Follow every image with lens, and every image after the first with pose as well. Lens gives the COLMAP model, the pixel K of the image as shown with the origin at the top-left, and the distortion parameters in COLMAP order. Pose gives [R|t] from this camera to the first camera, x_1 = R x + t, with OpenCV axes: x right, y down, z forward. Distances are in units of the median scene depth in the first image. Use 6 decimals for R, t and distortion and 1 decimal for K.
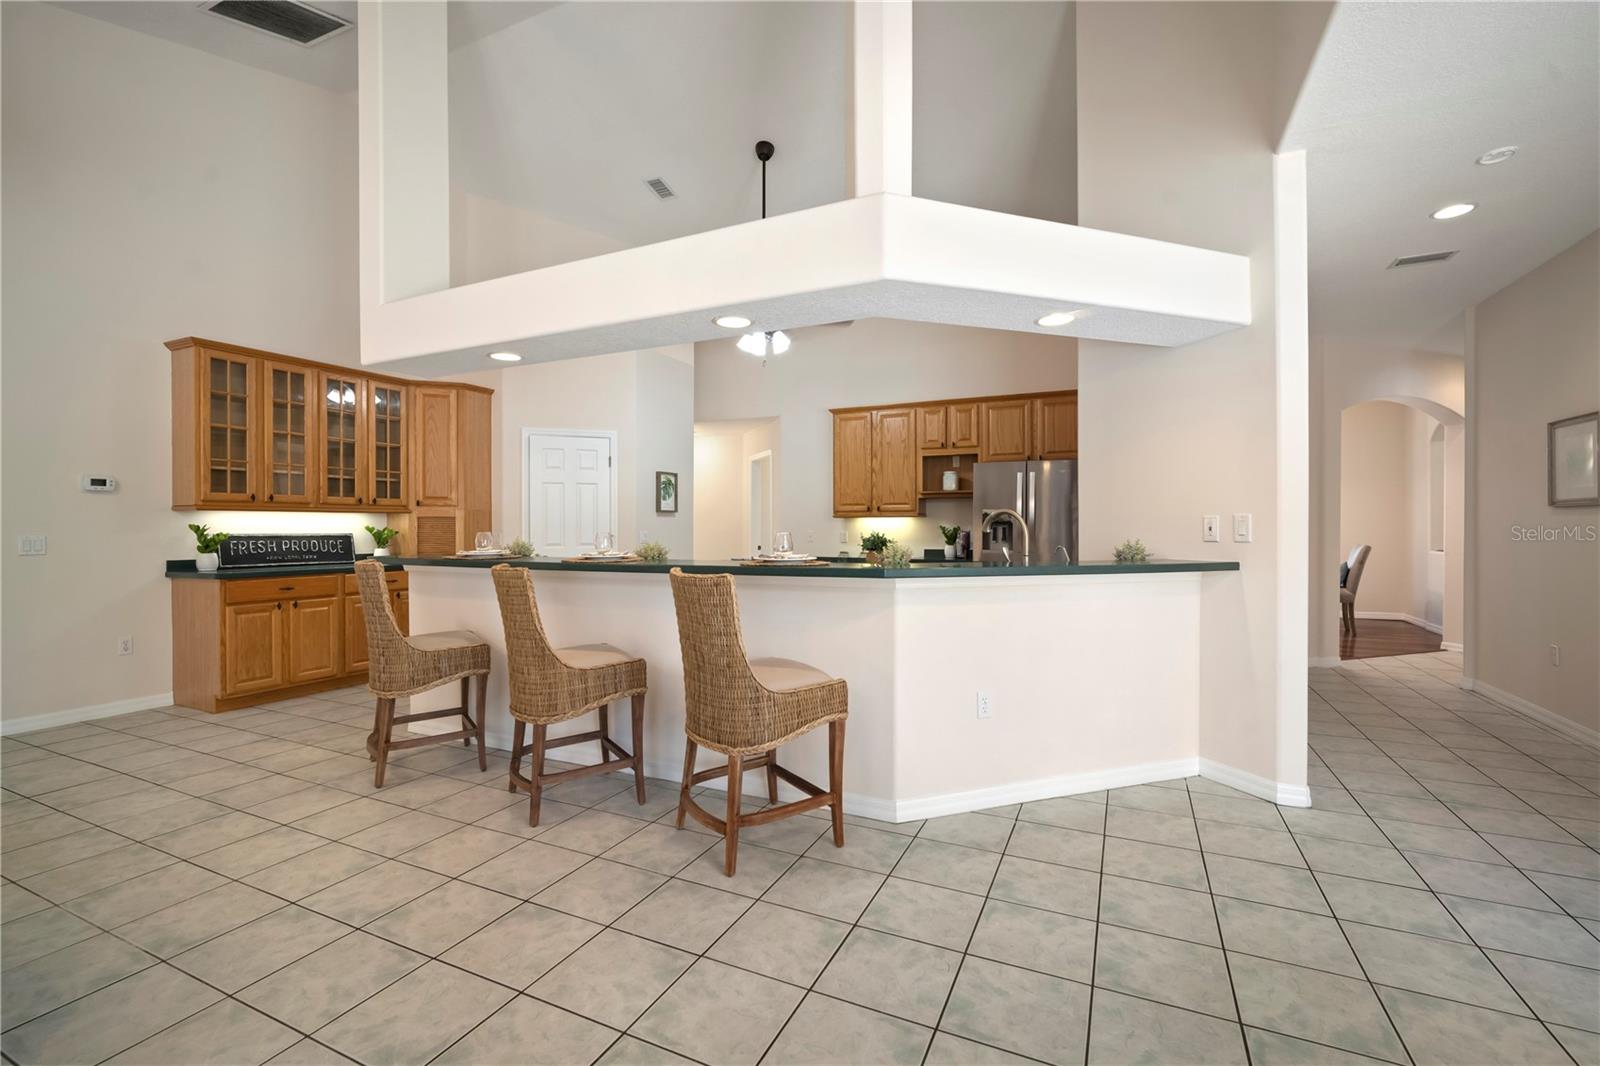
lens RADIAL K [[694.0, 0, 799.6], [0, 694.0, 529.6], [0, 0, 1]] dist [-0.011611, 0.005559]
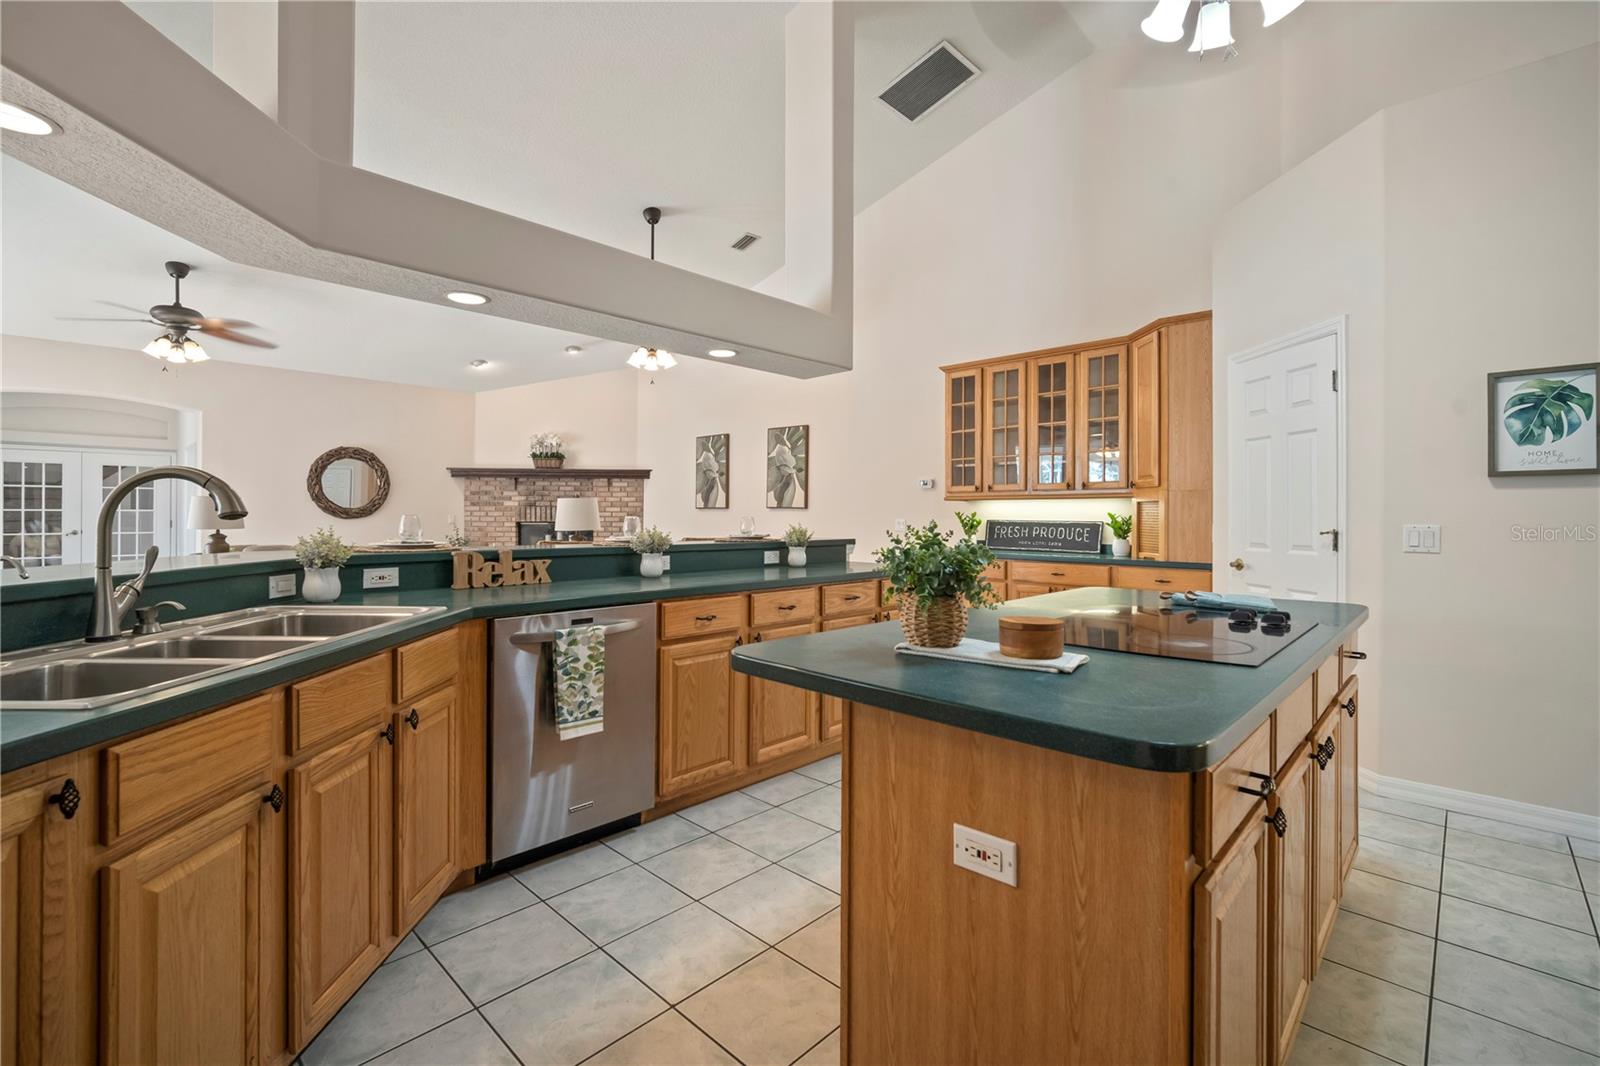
lens RADIAL K [[694.0, 0, 799.6], [0, 694.0, 529.6], [0, 0, 1]] dist [-0.011611, 0.005559]
pose [[-0.305758, 0.019995, -0.951899, 0.365277], [-0.008100, 0.999689, 0.023600, -0.002453], [0.952075, 0.014927, -0.305500, 0.937470]]
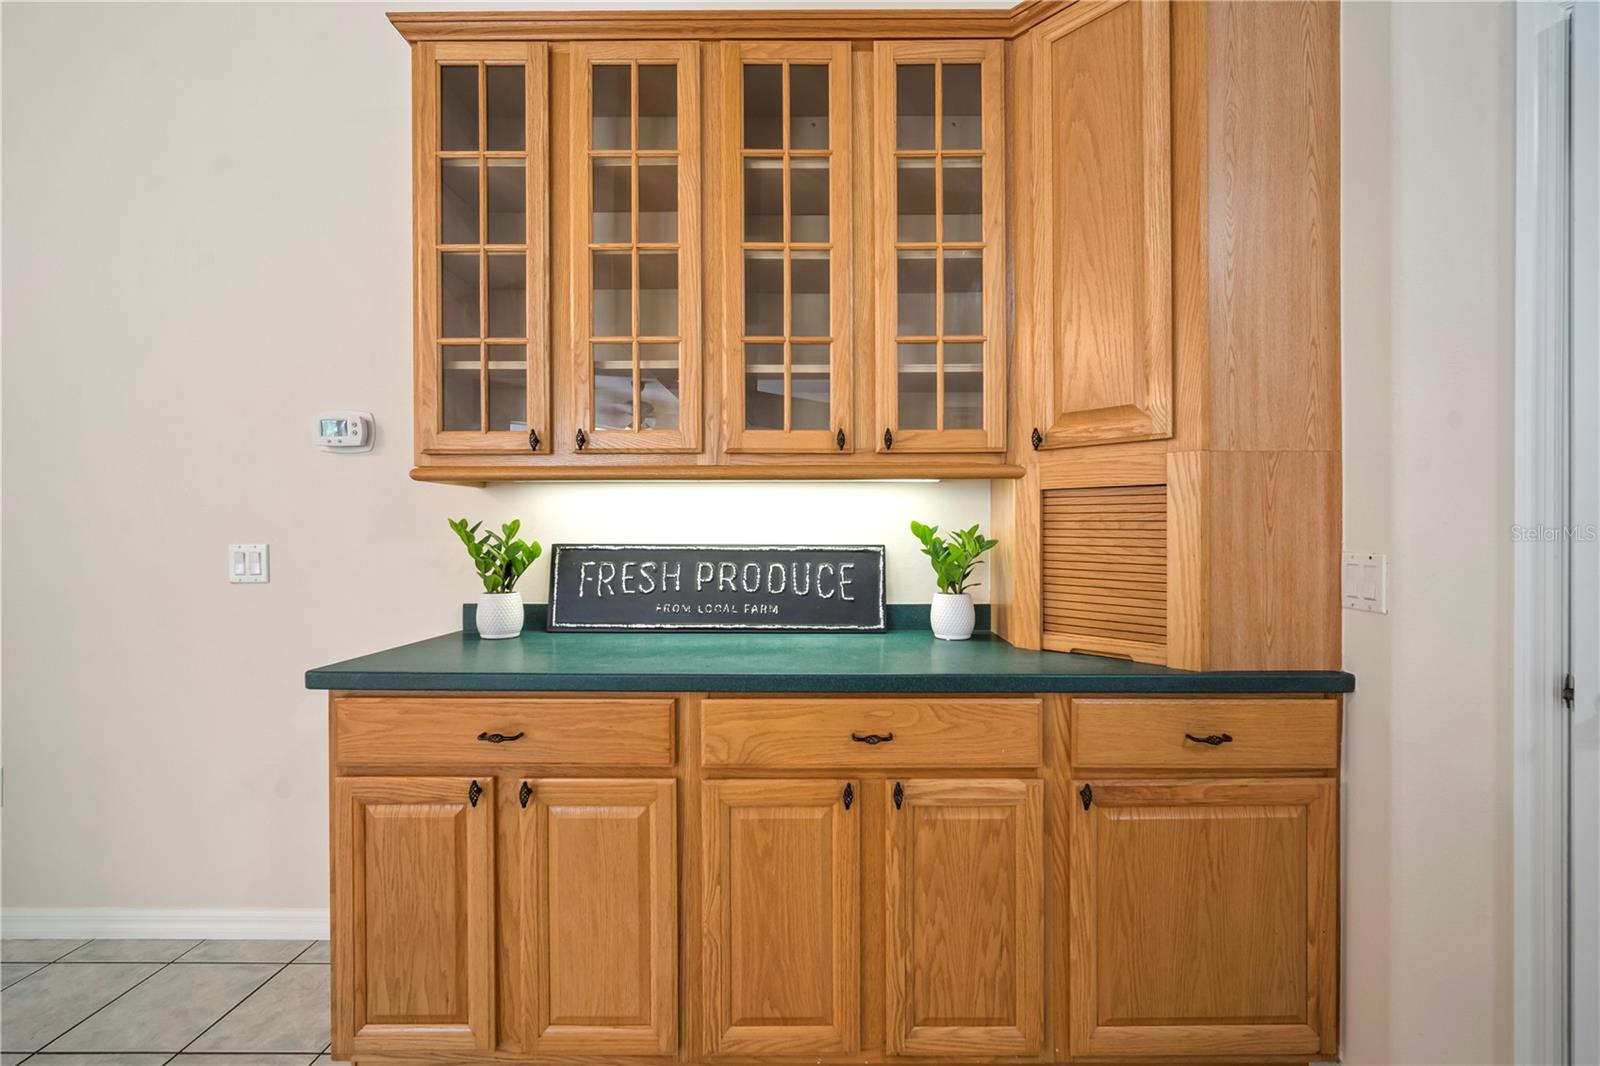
lens RADIAL K [[694.0, 0, 799.6], [0, 694.0, 529.6], [0, 0, 1]] dist [-0.011611, 0.005559]
pose [[0.421920, 0.000431, -0.906633, -0.363498], [-0.002769, 0.999996, -0.000814, -0.001837], [0.906629, 0.002854, 0.421920, 0.849578]]
